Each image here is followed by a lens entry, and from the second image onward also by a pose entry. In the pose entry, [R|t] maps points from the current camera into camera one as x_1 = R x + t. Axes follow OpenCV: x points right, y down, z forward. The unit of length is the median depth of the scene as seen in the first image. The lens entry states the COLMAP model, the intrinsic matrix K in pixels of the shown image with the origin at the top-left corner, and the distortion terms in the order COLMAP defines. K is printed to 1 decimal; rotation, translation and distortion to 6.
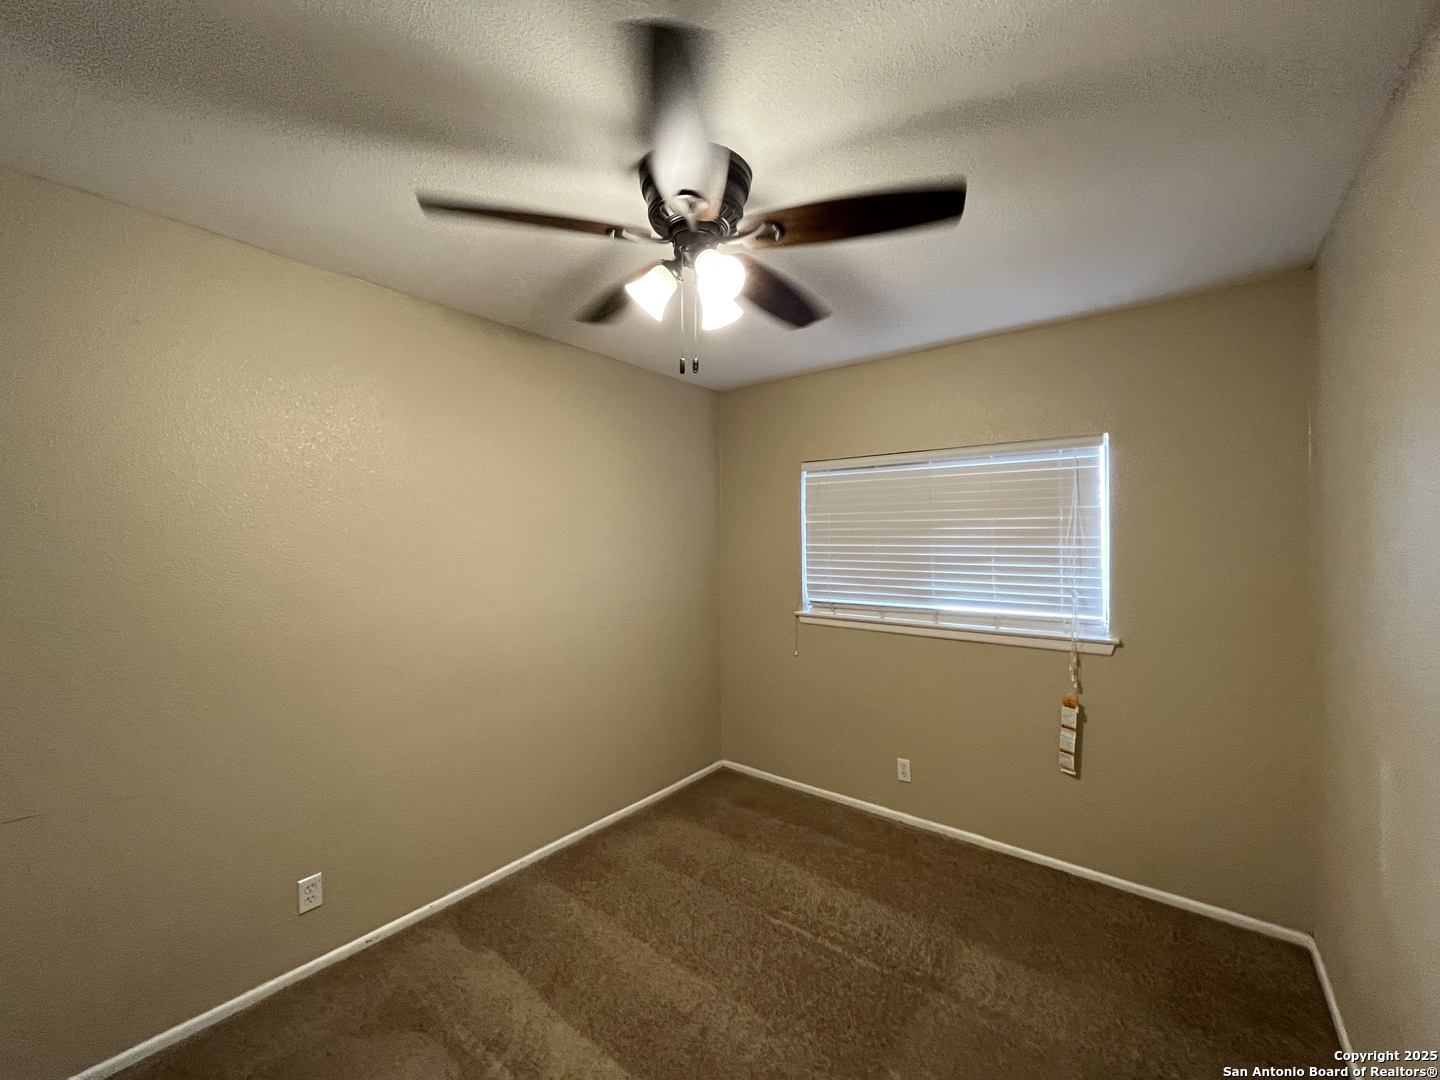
lens RADIAL K [[576.8, 0, 714.2], [0, 576.8, 538.9], [0, 0, 1]] dist [-0.000280, -0.000293]
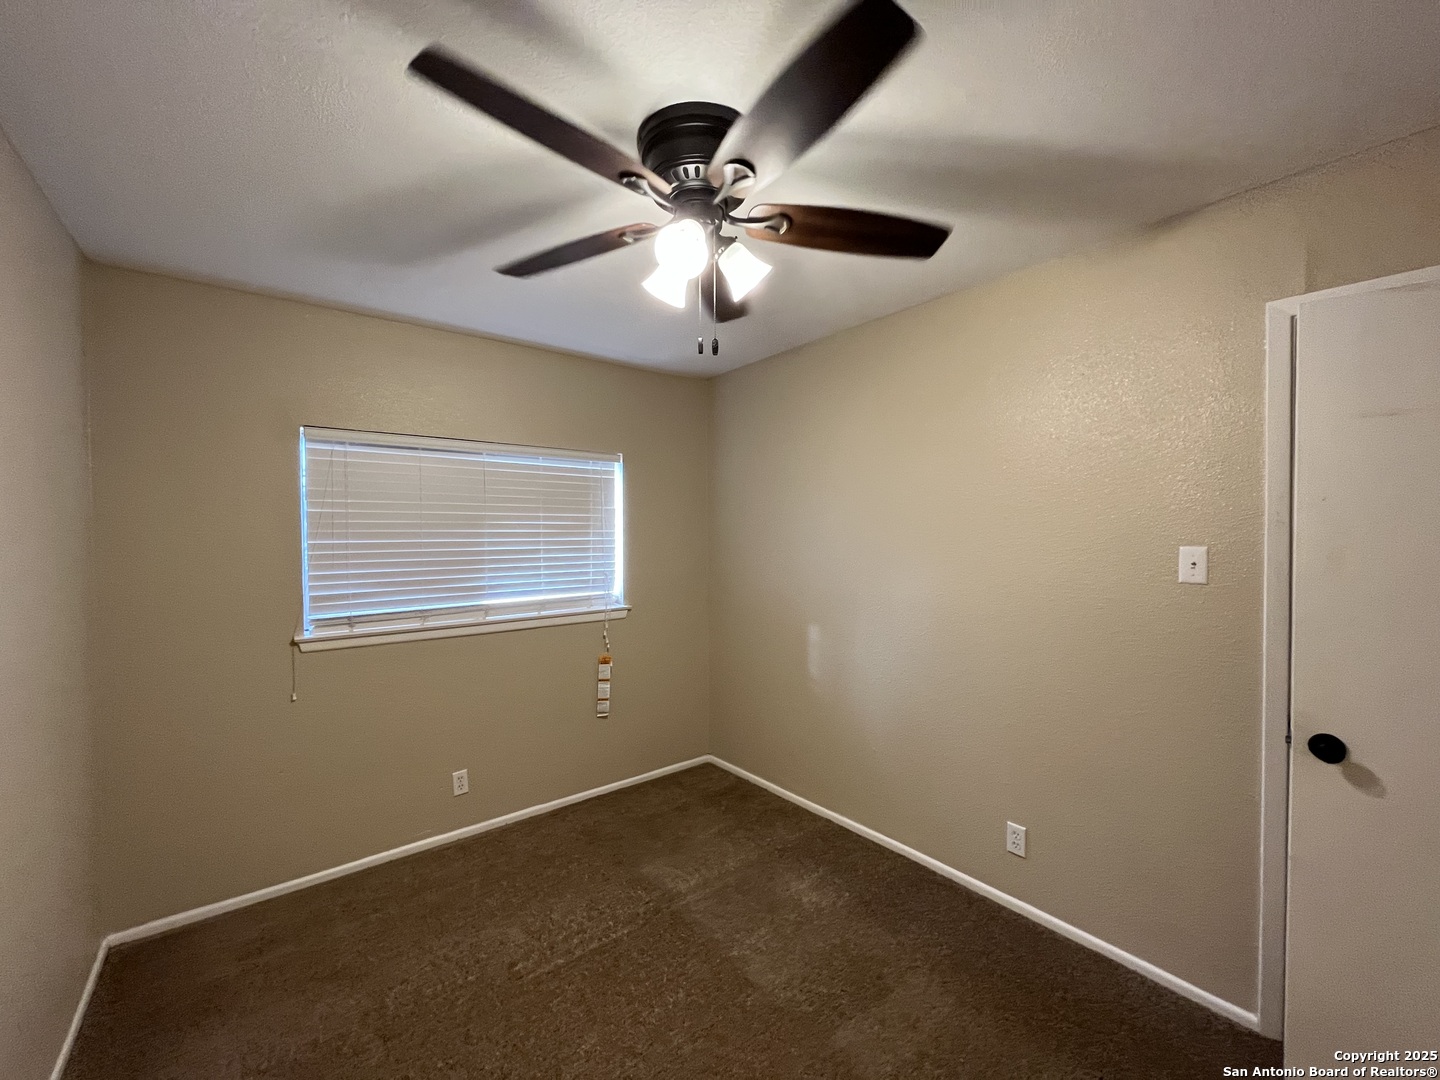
lens RADIAL K [[576.8, 0, 714.2], [0, 576.8, 538.9], [0, 0, 1]] dist [-0.000280, -0.000293]
pose [[0.239754, -0.012006, 0.970759, -0.507491], [0.007177, 0.999918, 0.010594, 0.002827], [-0.970807, 0.004427, 0.239820, 0.410376]]
